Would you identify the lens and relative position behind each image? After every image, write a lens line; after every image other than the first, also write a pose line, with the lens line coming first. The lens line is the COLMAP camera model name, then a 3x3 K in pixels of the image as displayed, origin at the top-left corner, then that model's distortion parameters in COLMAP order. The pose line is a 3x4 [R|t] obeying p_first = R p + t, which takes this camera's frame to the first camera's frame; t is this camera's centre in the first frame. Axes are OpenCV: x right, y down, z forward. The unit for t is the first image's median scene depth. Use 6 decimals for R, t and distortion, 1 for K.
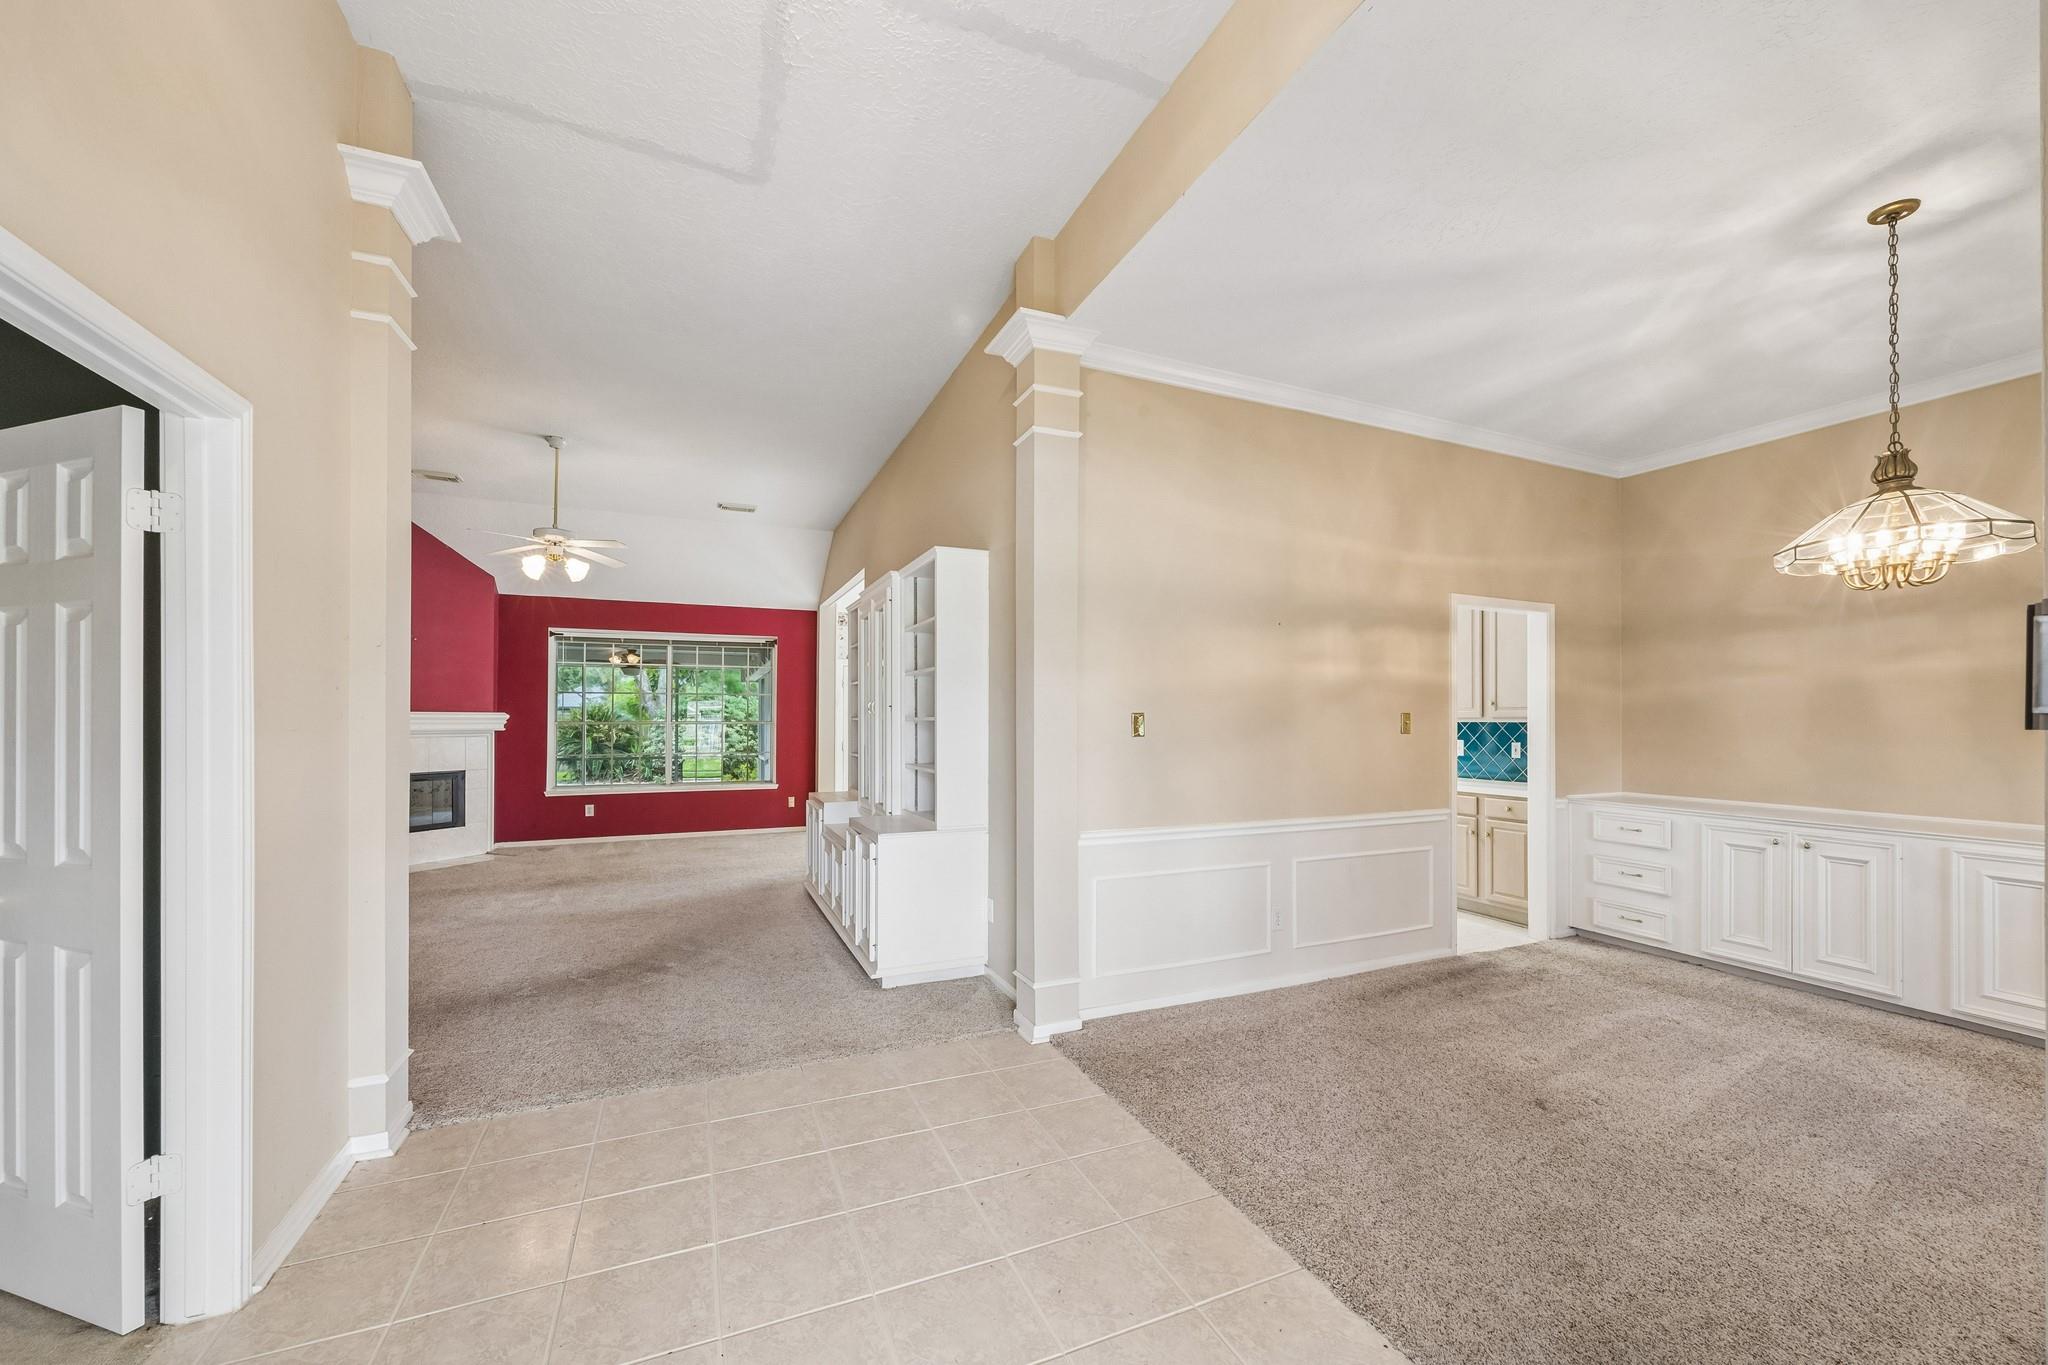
lens RADIAL K [[783.3, 0, 1056.5], [0, 783.3, 715.7], [0, 0, 1]] dist [-0.001833, -0.000776]
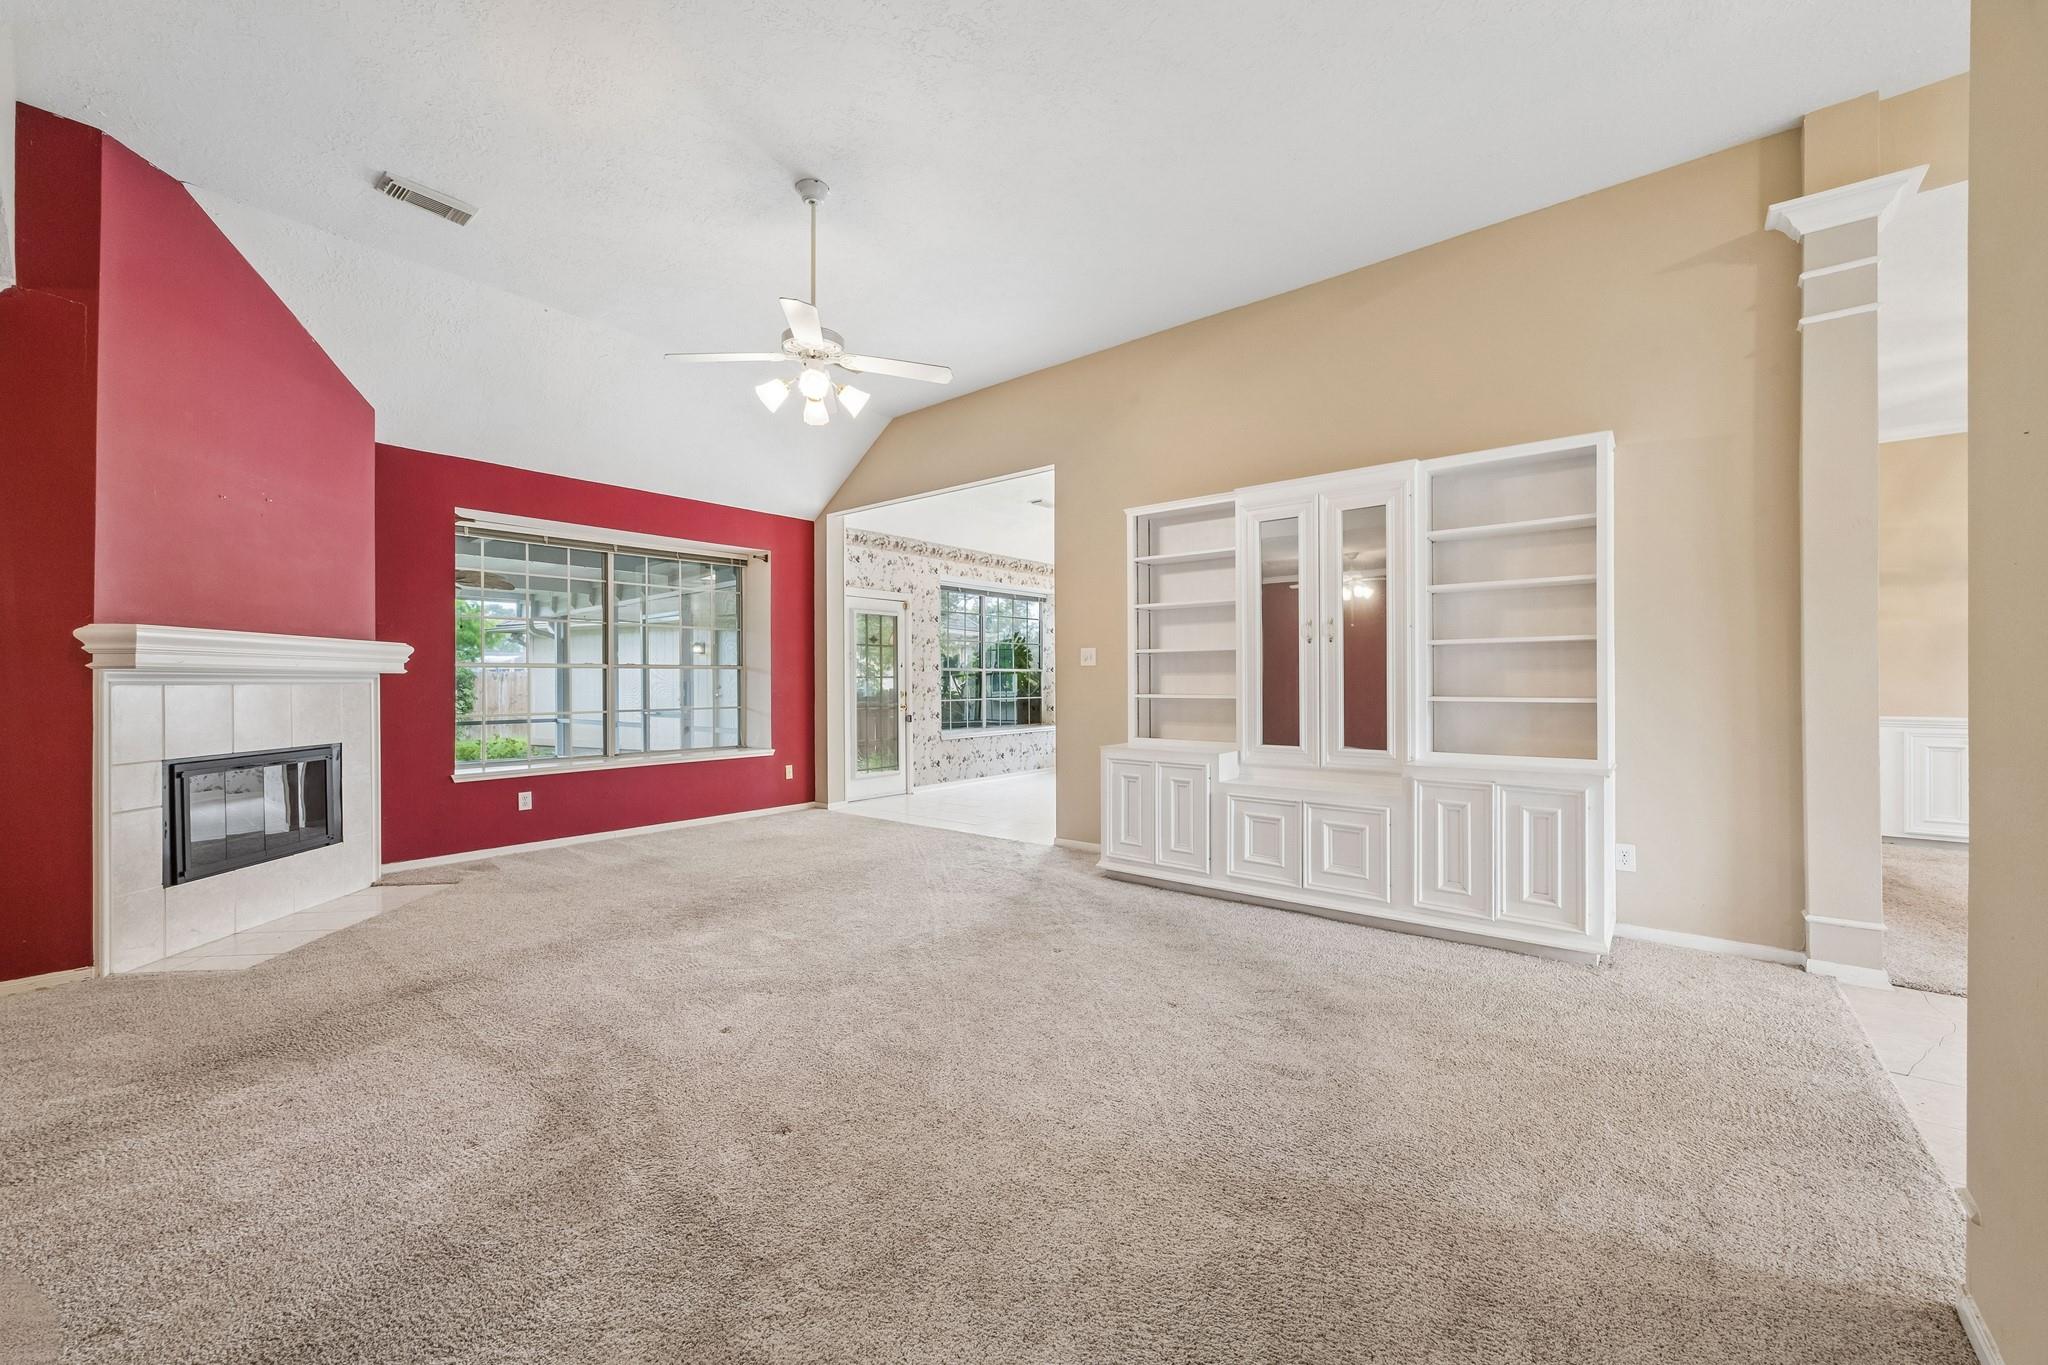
lens RADIAL K [[783.3, 0, 1042.0], [0, 783.3, 684.6], [0, 0, 1]] dist [-0.001833, -0.000776]
pose [[0.896753, -0.006738, 0.442479, -0.535557], [0.002783, 0.999950, 0.009587, 0.023136], [-0.442522, -0.007366, 0.896728, 0.260127]]
